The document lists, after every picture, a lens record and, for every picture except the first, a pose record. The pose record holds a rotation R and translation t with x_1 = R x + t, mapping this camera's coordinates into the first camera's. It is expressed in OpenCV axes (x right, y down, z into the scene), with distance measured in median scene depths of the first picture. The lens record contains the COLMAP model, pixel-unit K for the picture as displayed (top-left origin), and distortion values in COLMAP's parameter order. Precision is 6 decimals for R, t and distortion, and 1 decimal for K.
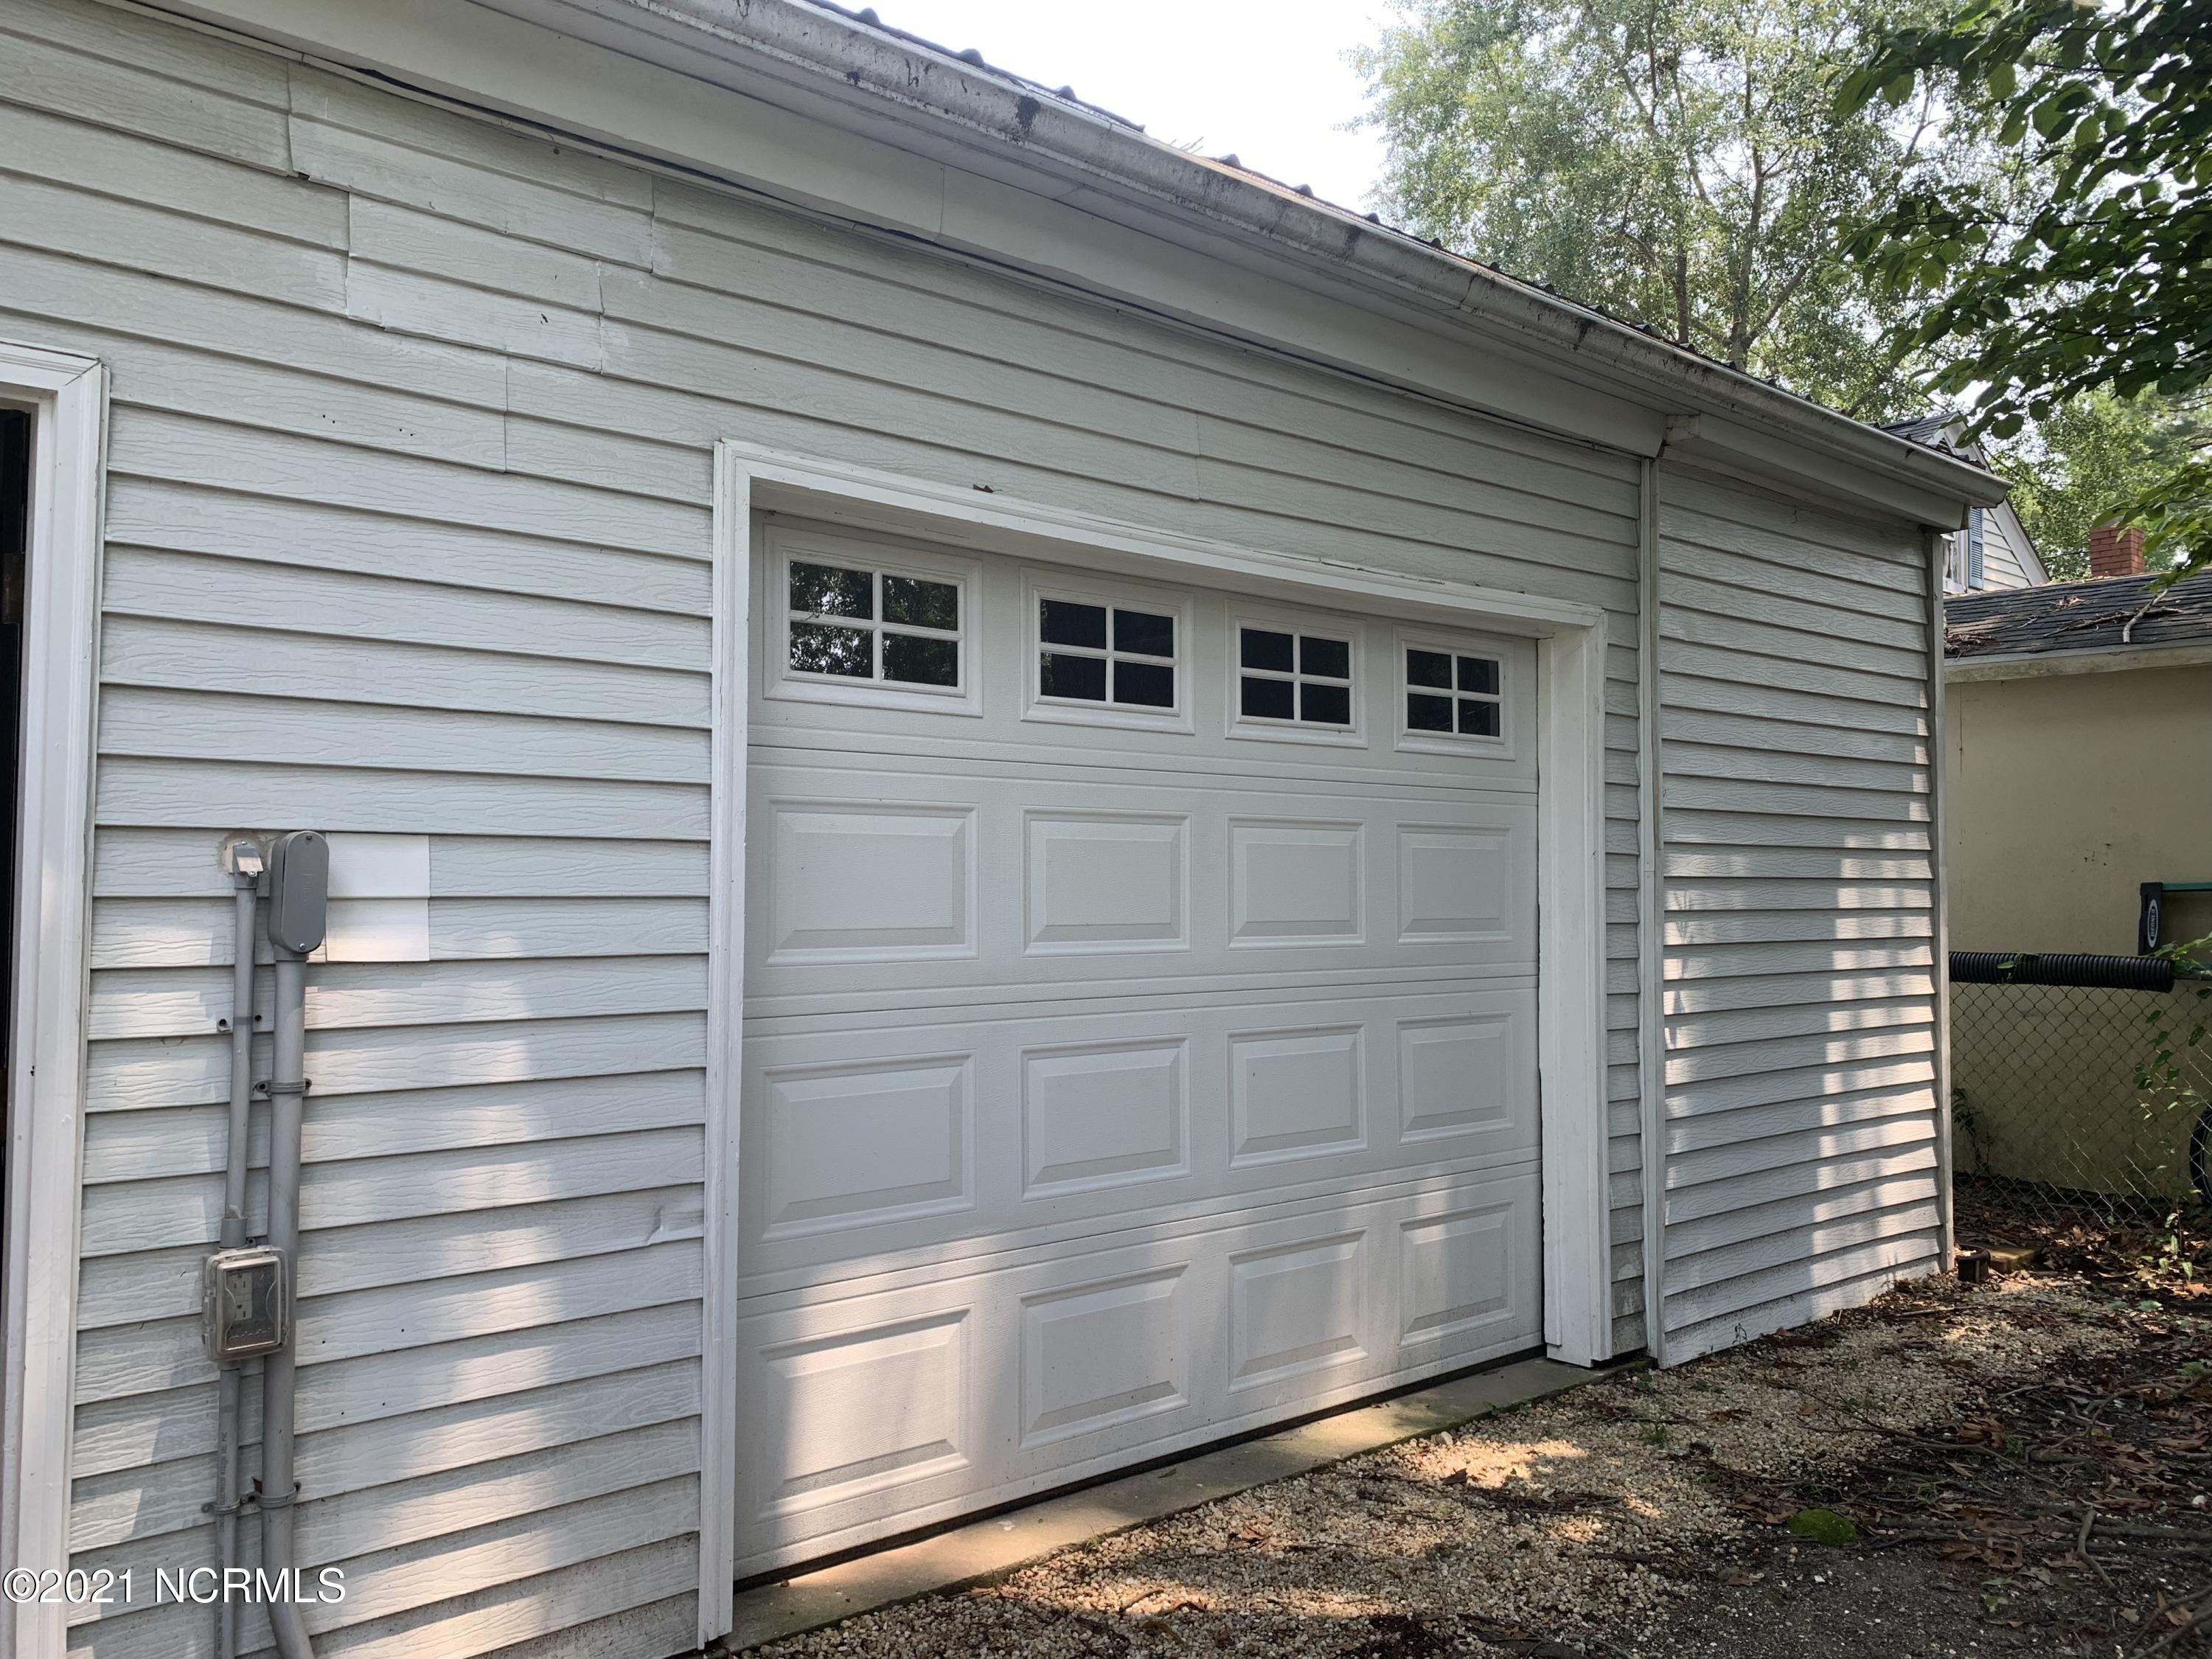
lens RADIAL K [[1710.2, 0, 1104.3], [0, 1710.2, 825.7], [0, 0, 1]] dist [-0.002459, -0.001149]
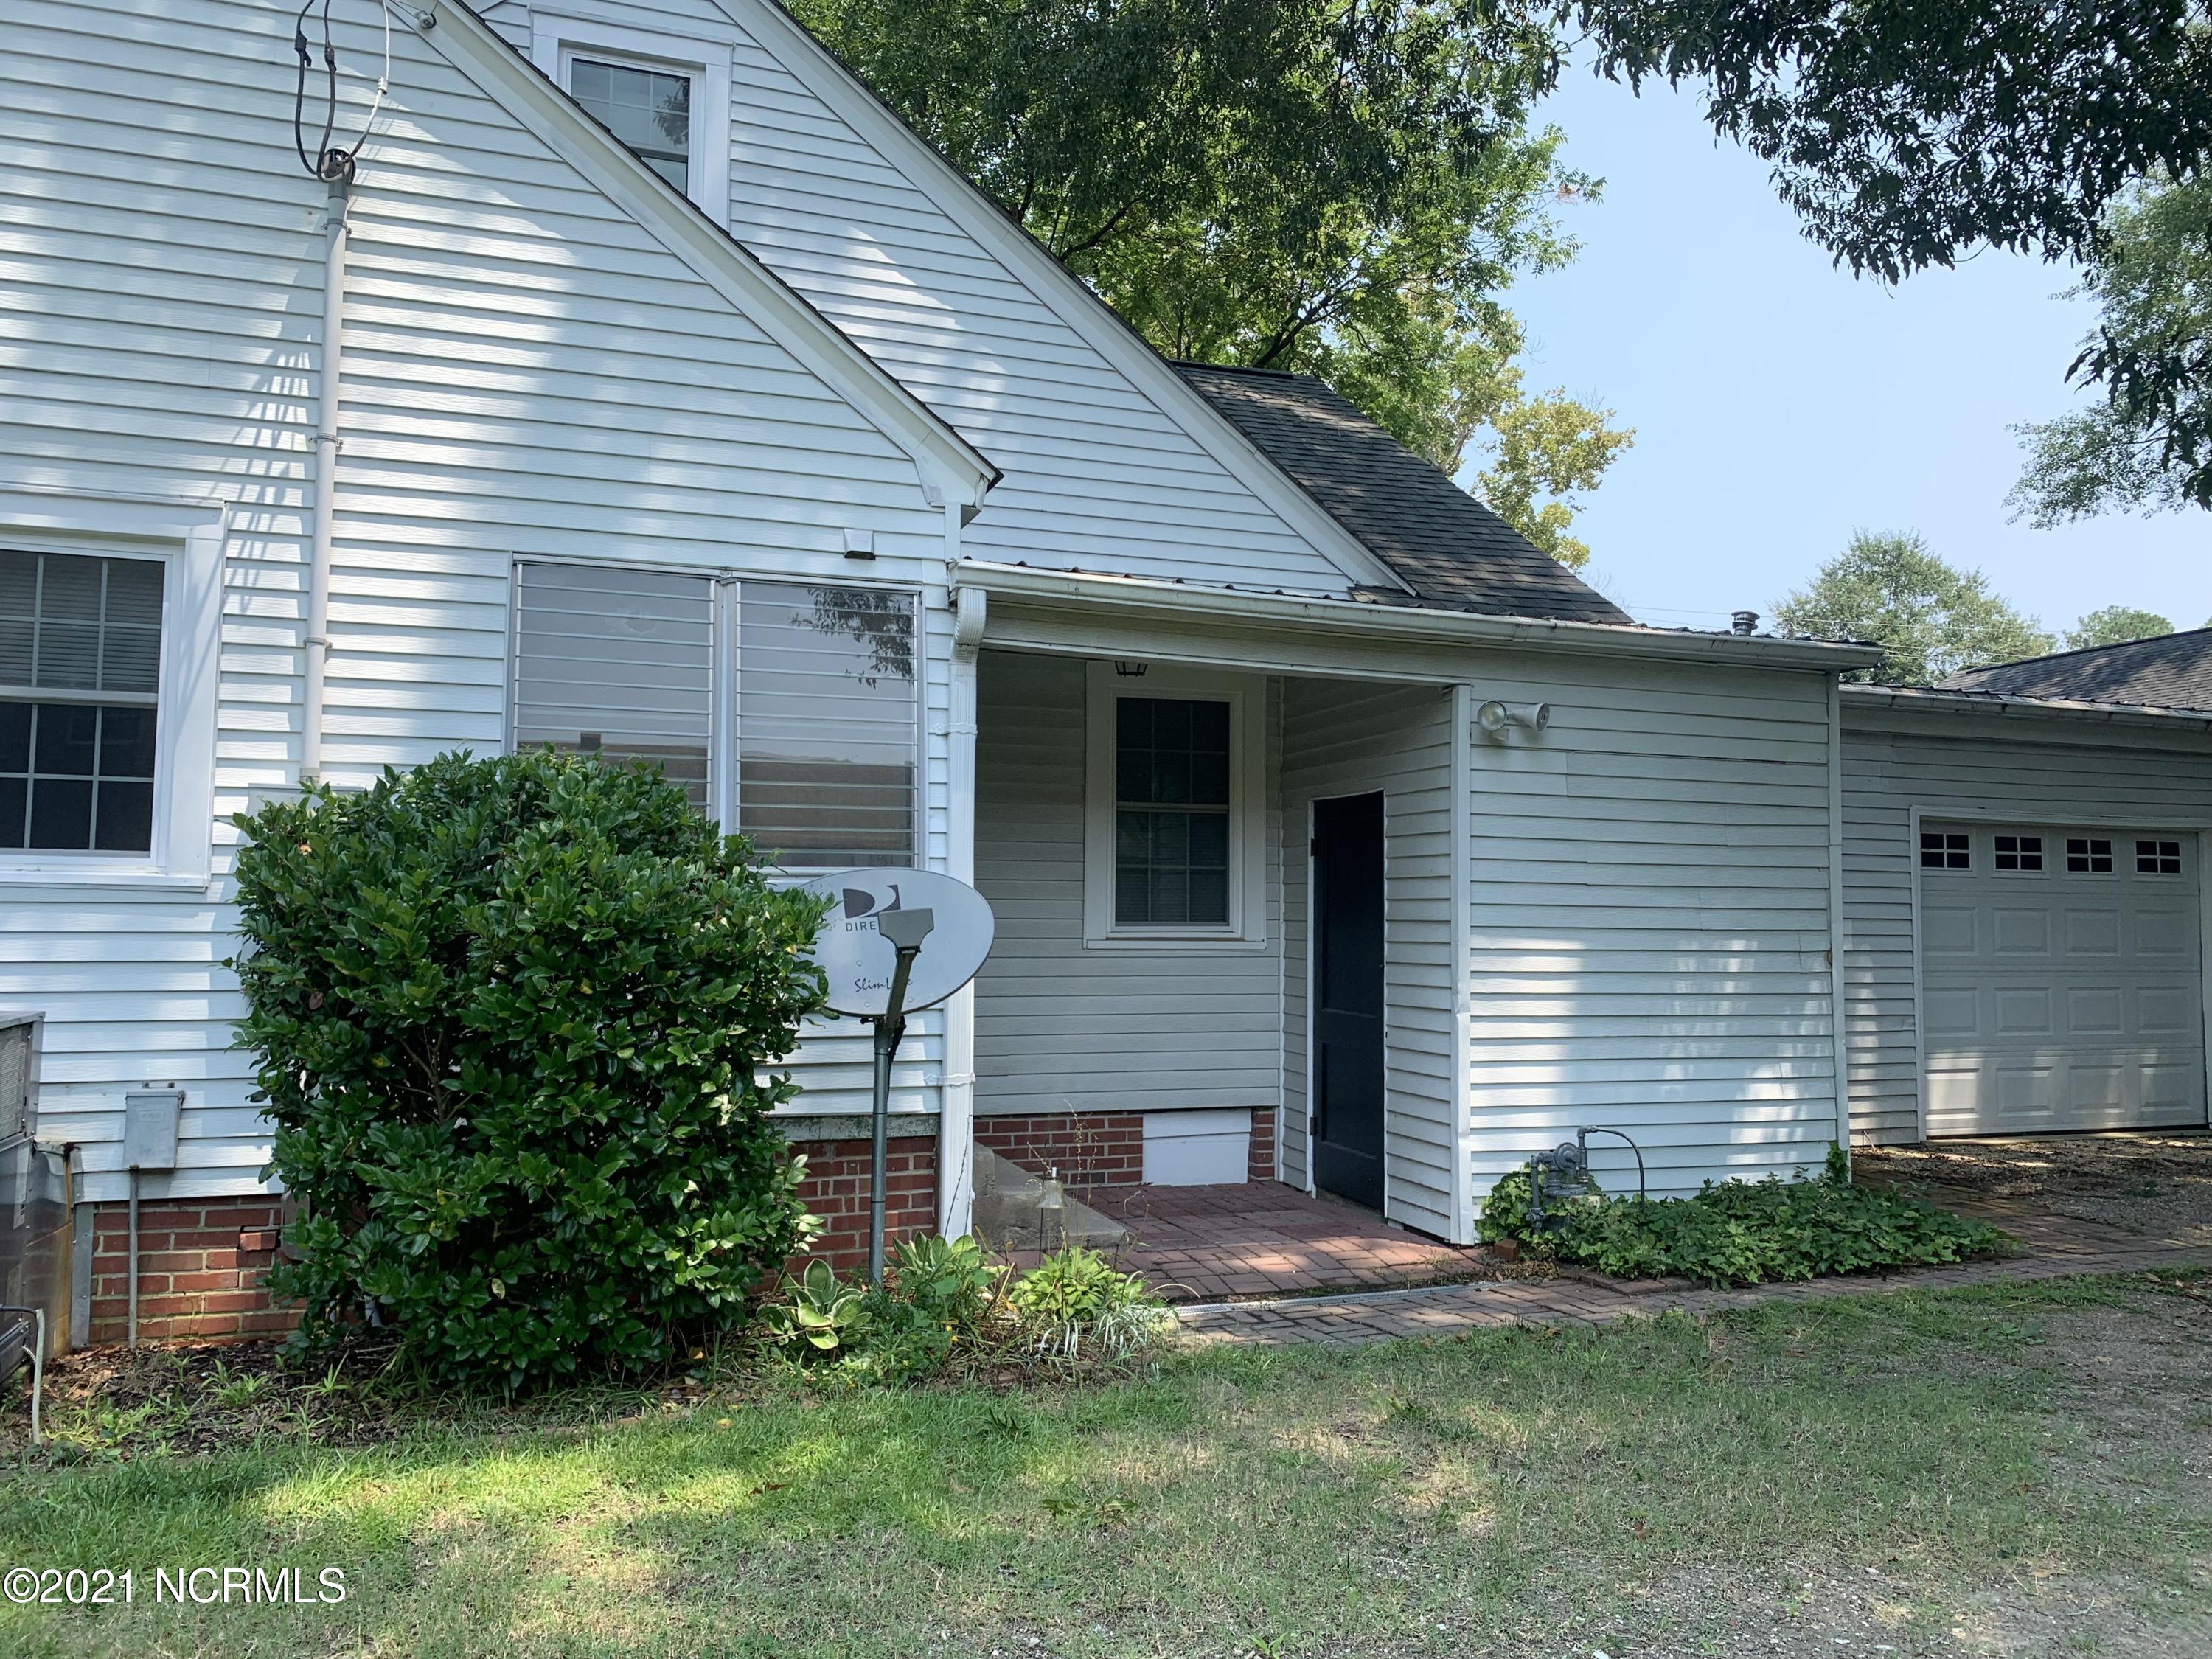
lens RADIAL K [[1710.2, 0, 1107.6], [0, 1710.2, 830.8], [0, 0, 1]] dist [-0.002459, -0.001149]
pose [[0.929544, -0.013379, -0.368468, -0.346379], [0.007808, 0.999832, -0.016606, -0.096472], [0.368628, 0.012559, 0.929492, -2.156312]]
